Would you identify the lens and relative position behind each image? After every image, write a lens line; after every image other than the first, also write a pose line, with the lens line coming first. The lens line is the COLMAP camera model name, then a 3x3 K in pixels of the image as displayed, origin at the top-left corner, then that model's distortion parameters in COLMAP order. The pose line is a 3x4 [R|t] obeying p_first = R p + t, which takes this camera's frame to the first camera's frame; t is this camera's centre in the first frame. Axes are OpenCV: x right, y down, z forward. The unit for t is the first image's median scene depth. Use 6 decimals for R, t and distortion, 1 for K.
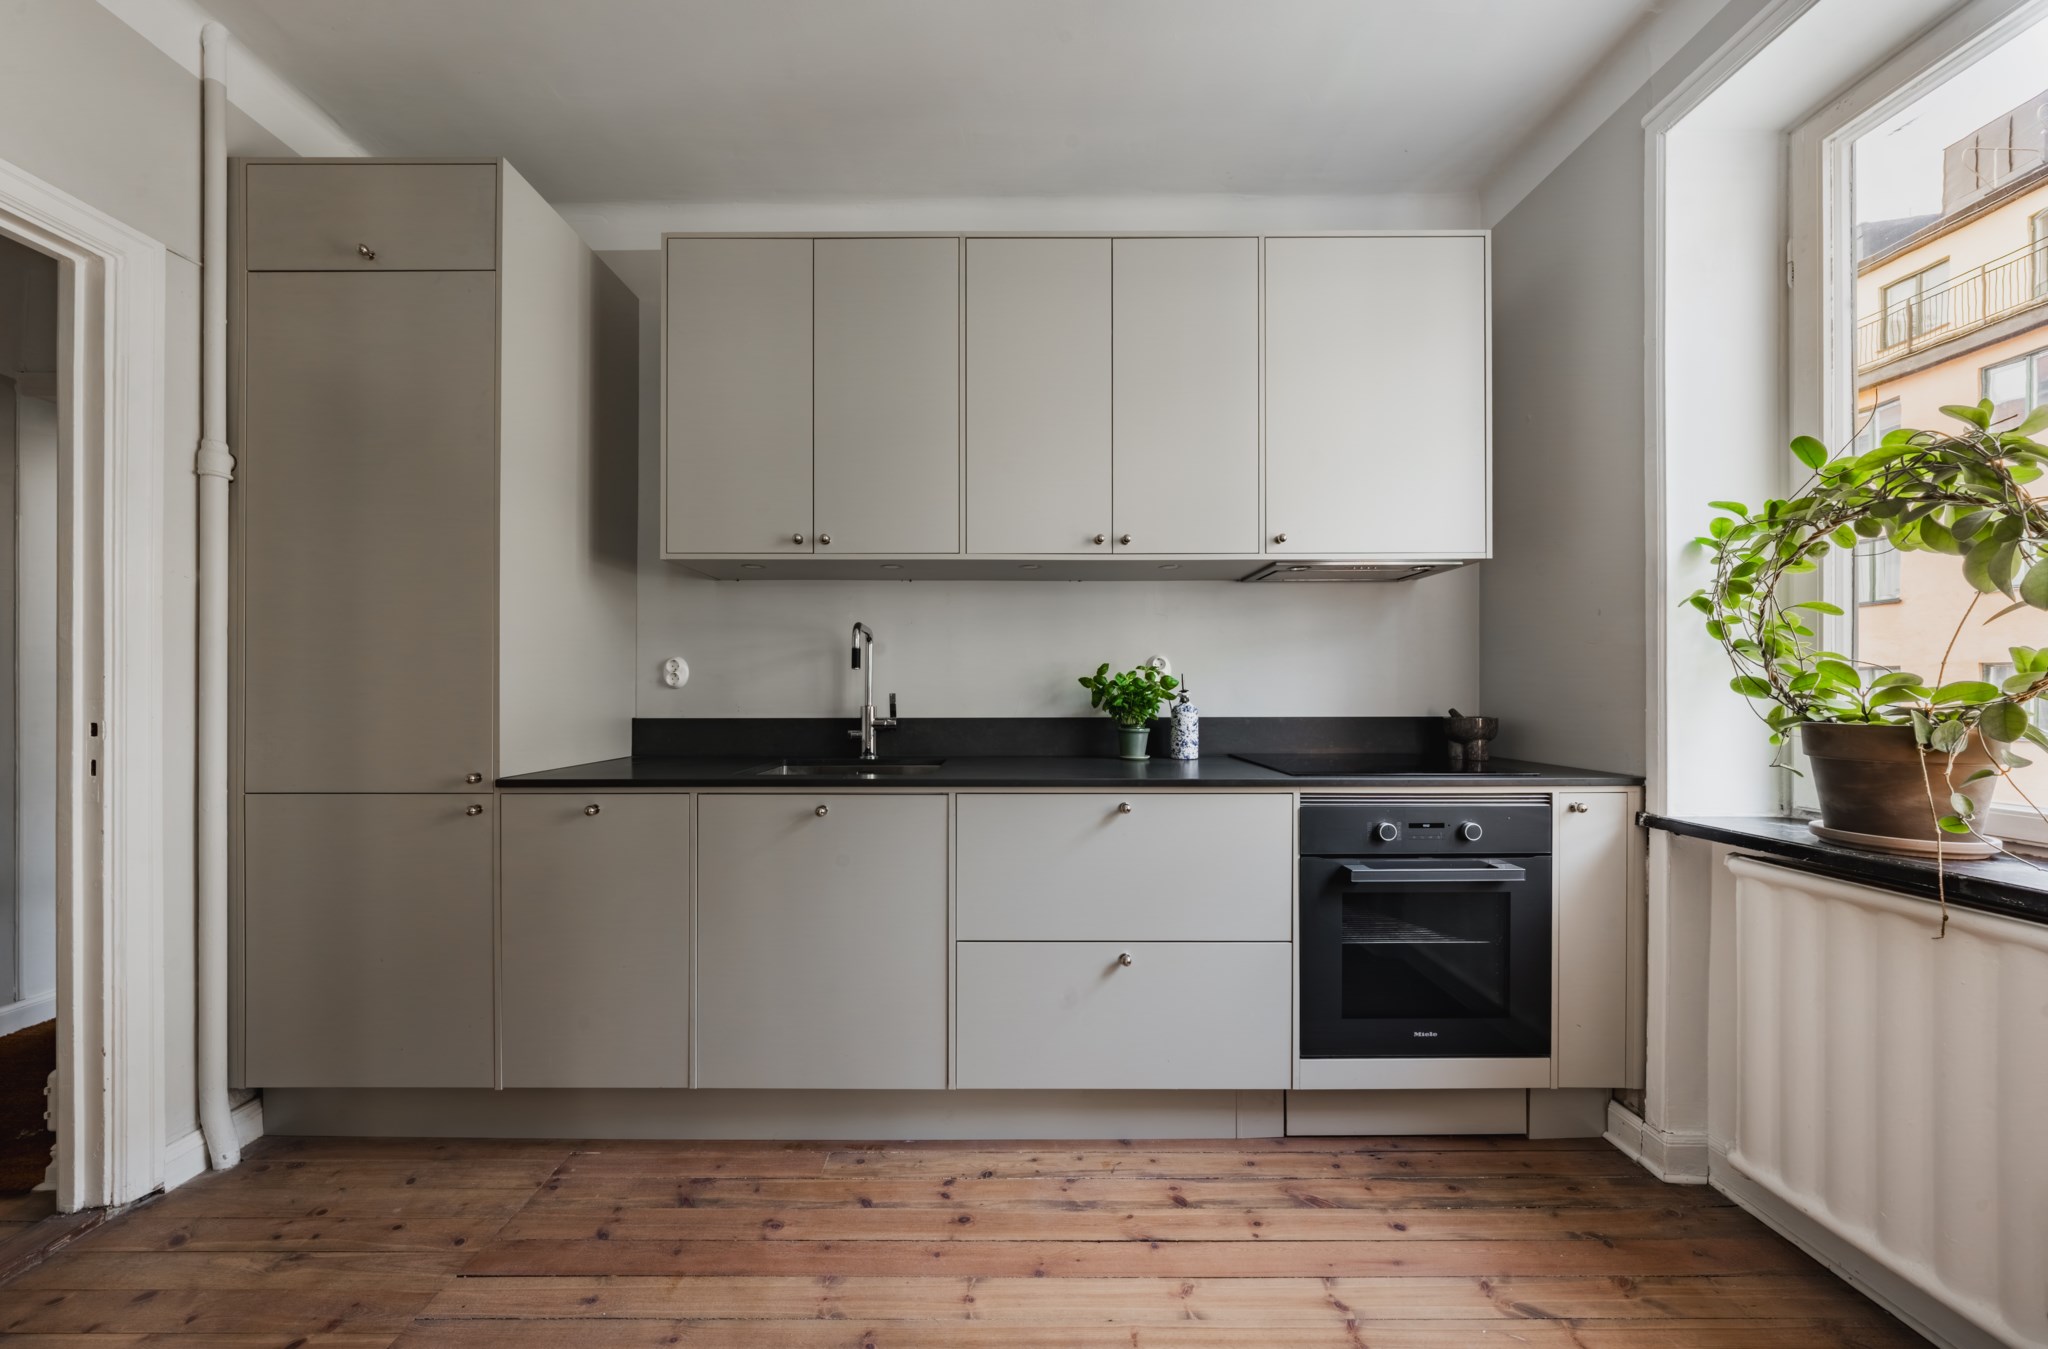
lens RADIAL K [[702.7, 0, 1005.3], [0, 702.7, 689.0], [0, 0, 1]] dist [-0.005847, -0.000128]
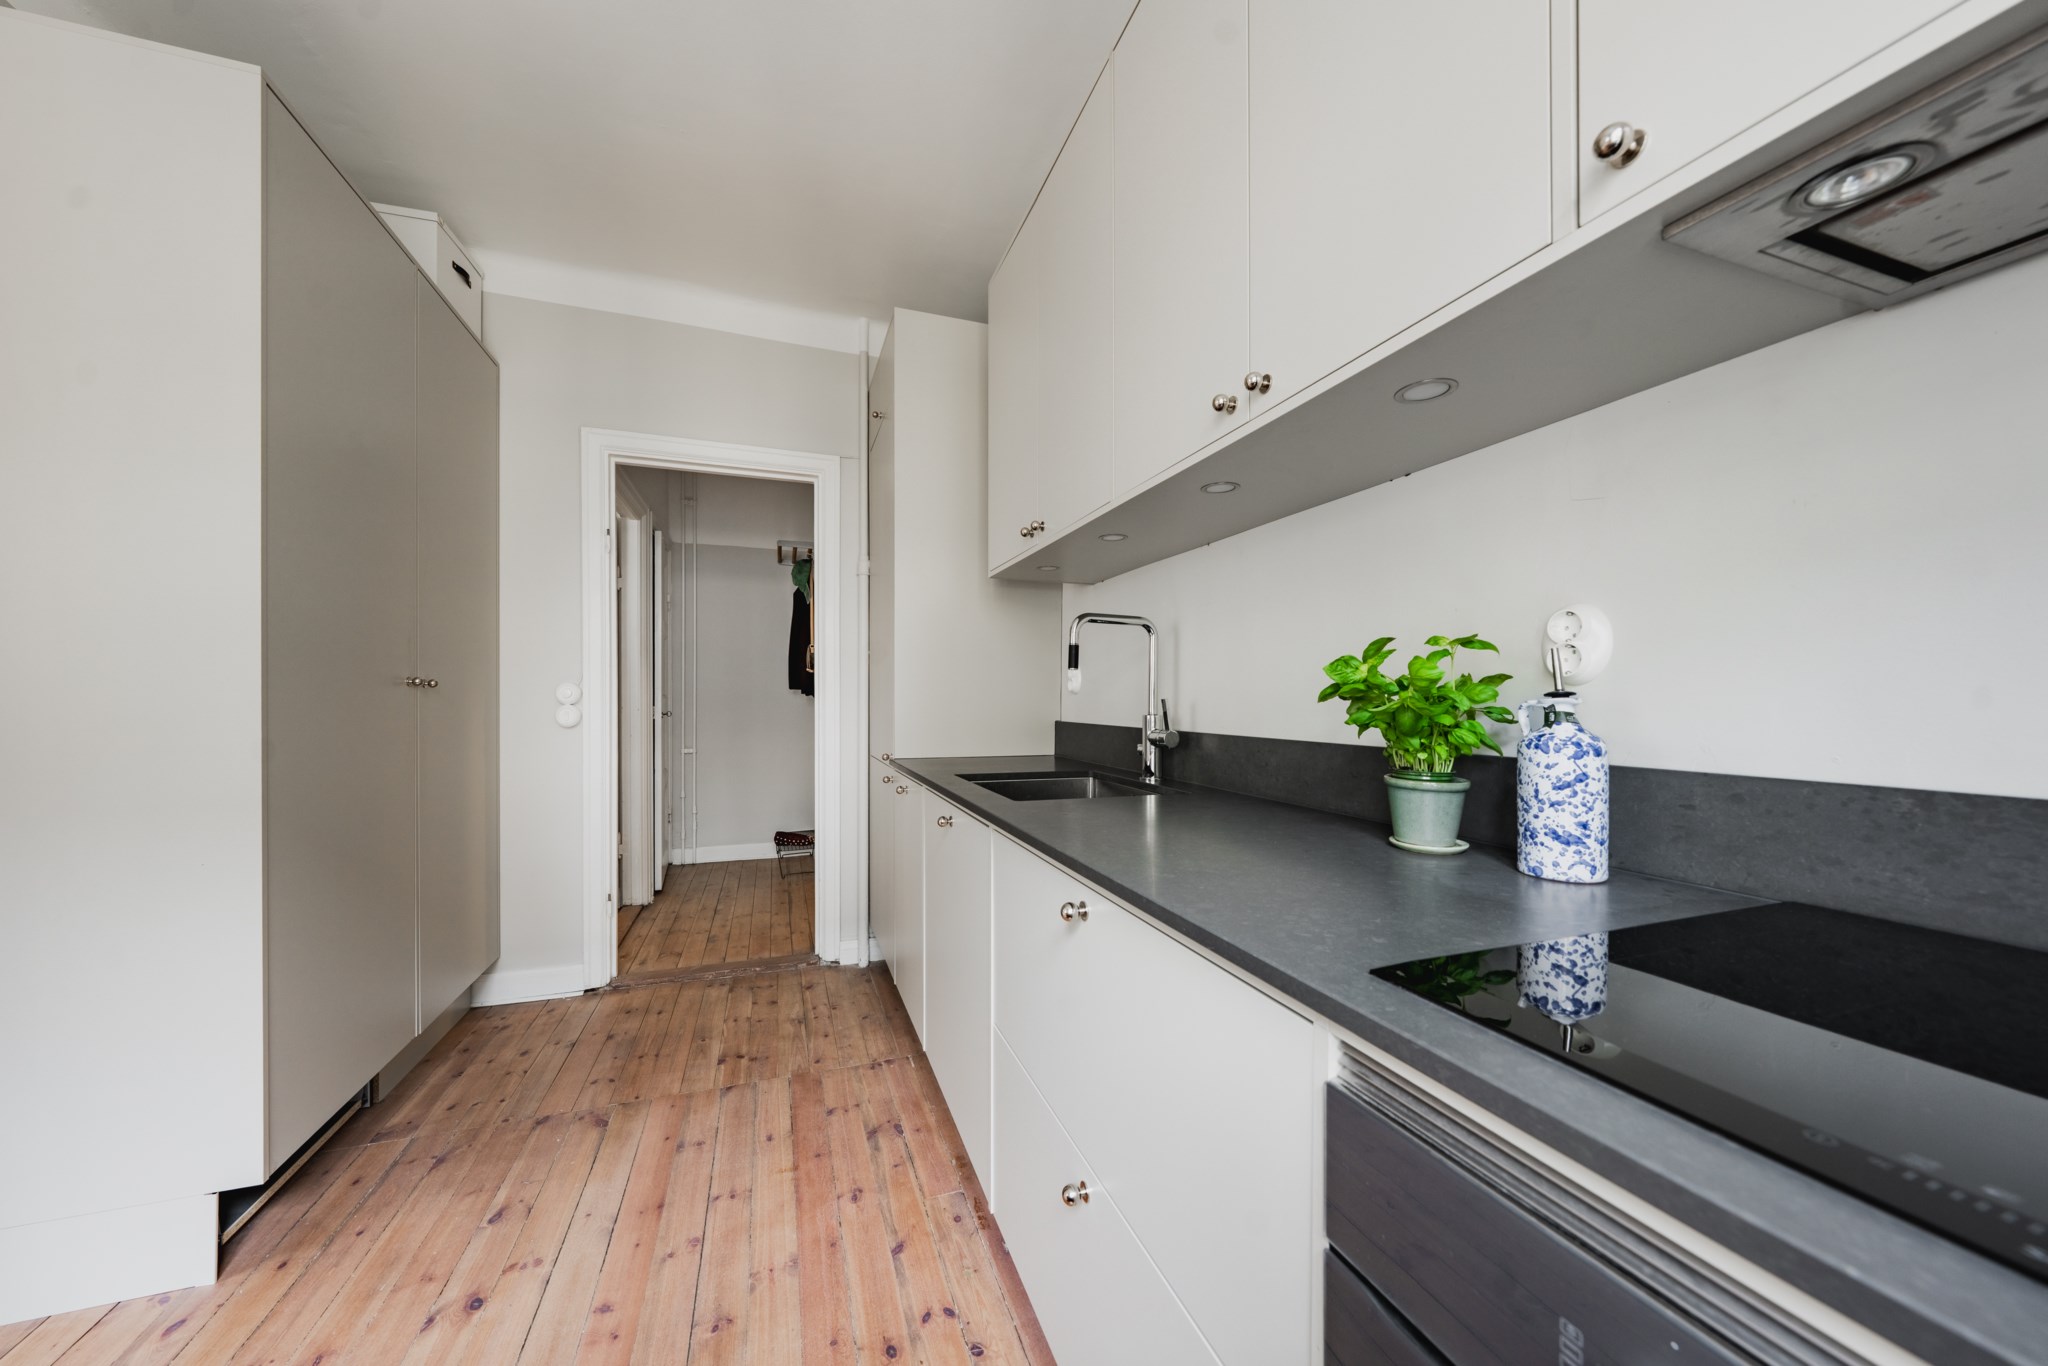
lens RADIAL K [[702.7, 0, 1023.3], [0, 702.7, 700.9], [0, 0, 1]] dist [-0.005847, -0.000128]
pose [[0.321956, 0.005833, -0.946737, 0.703226], [0.000925, 0.999979, 0.006475, 0.005081], [0.946754, -0.002960, 0.321943, 0.836753]]
